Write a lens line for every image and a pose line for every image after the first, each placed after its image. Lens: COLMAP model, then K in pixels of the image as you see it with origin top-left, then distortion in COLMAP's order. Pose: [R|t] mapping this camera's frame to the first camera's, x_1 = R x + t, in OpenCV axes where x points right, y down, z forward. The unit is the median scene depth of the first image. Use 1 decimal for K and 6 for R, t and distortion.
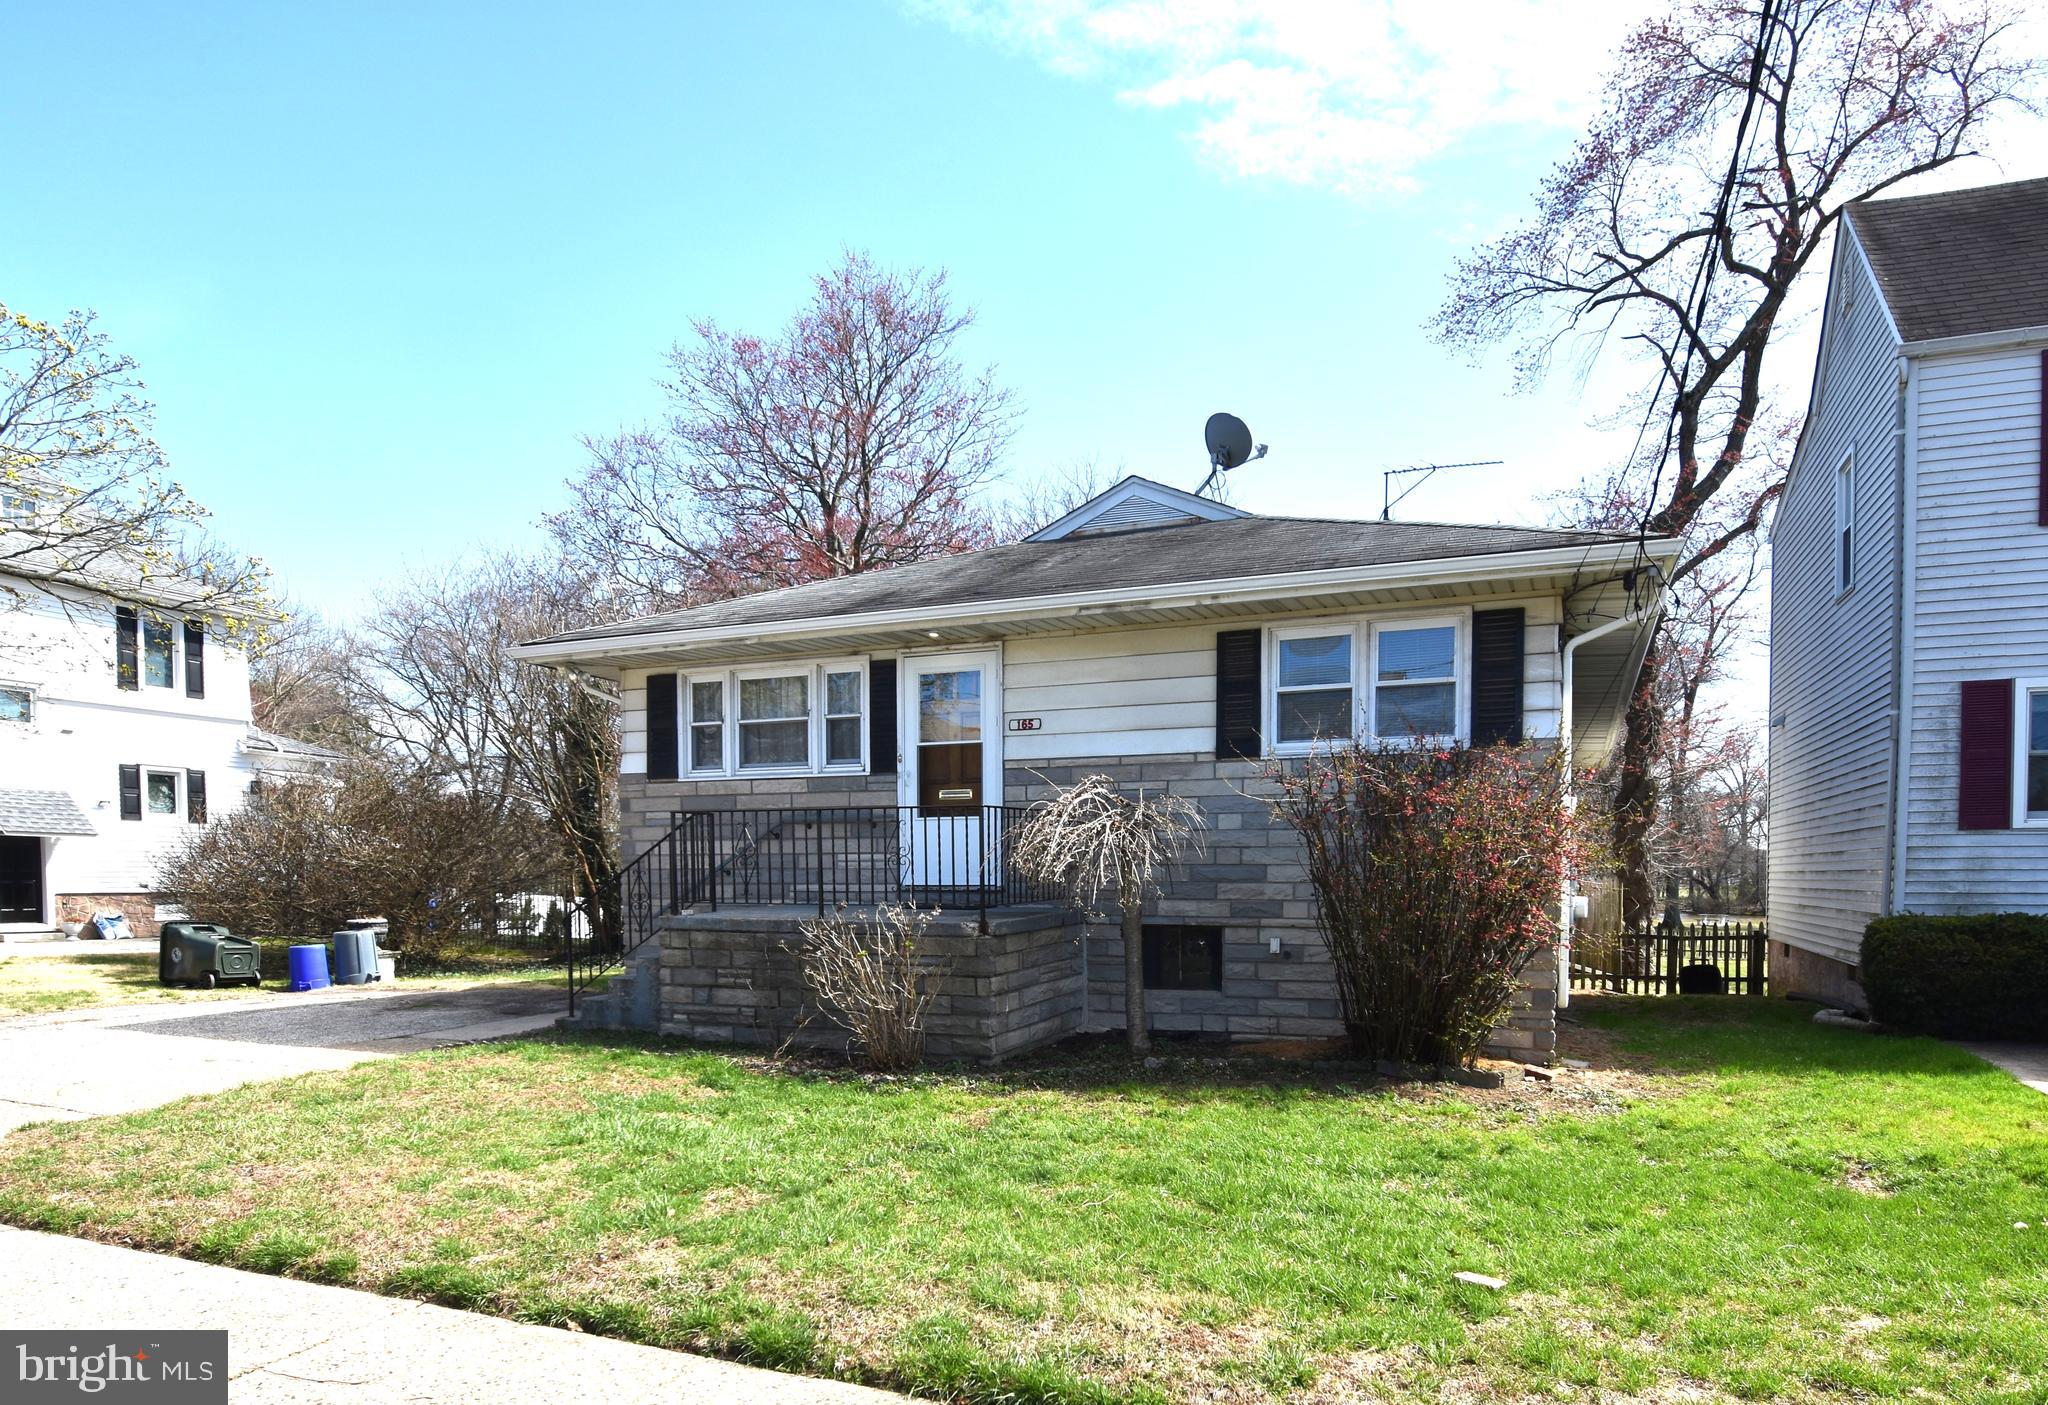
lens RADIAL K [[964.7, 0, 1014.4], [0, 964.7, 718.7], [0, 0, 1]] dist [-0.003721, -0.002908]
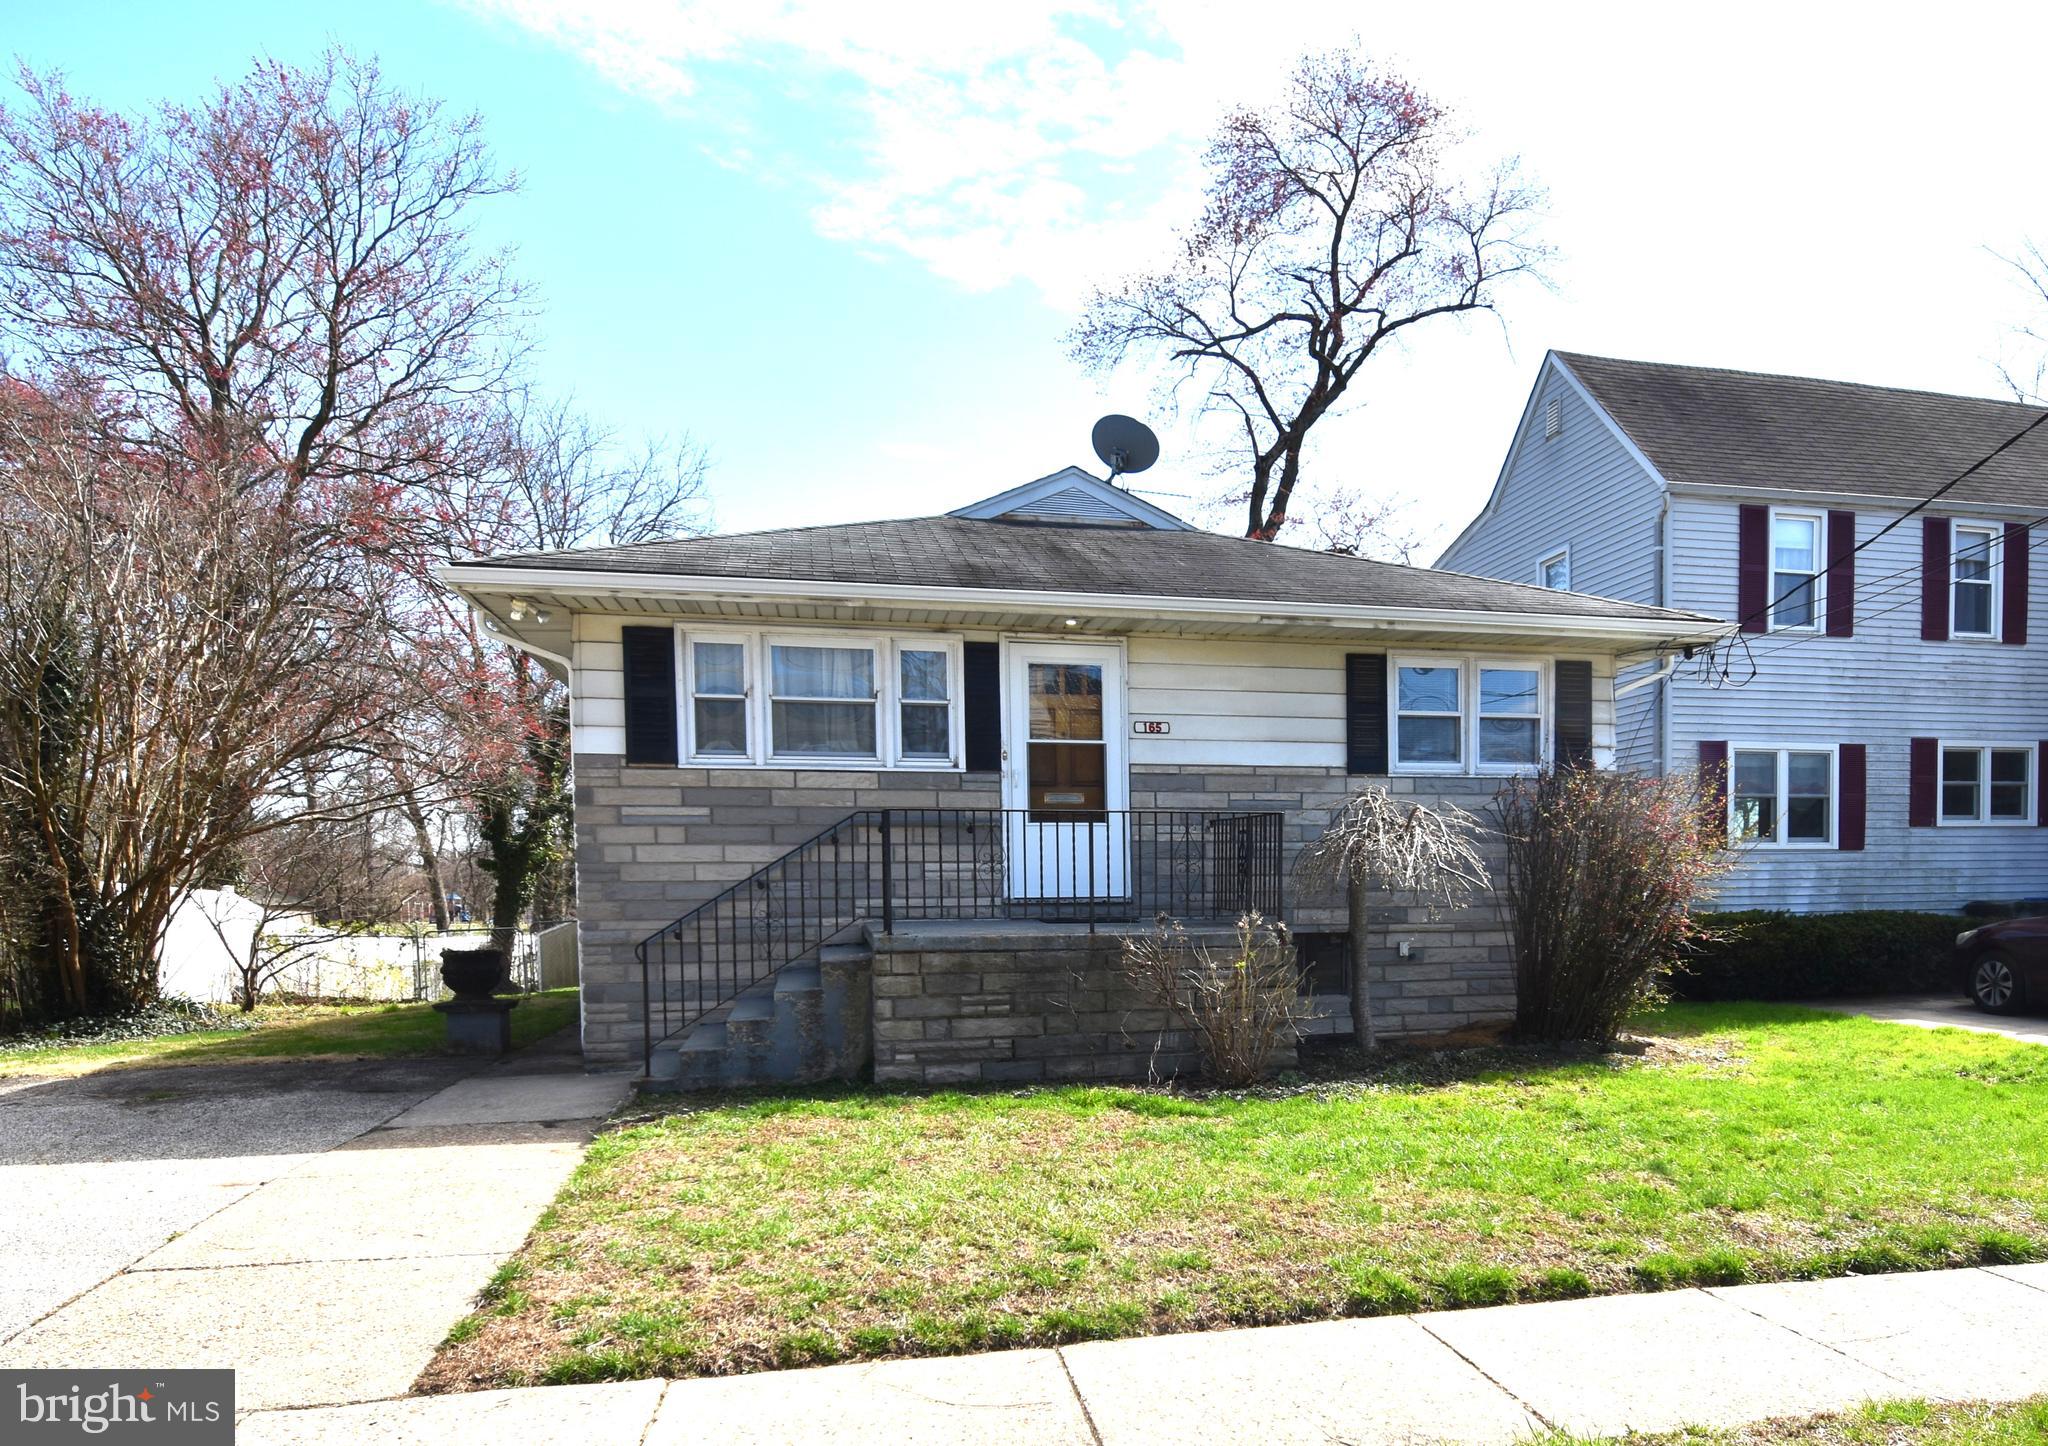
lens RADIAL K [[1097.5, 0, 1033.2], [0, 1097.5, 719.1], [0, 0, 1]] dist [0.001608, 0.001864]
pose [[0.872592, 0.070144, 0.483388, -0.602748], [-0.070154, 0.997372, -0.018088, 0.024931], [-0.483386, -0.018128, 0.875220, 0.107682]]
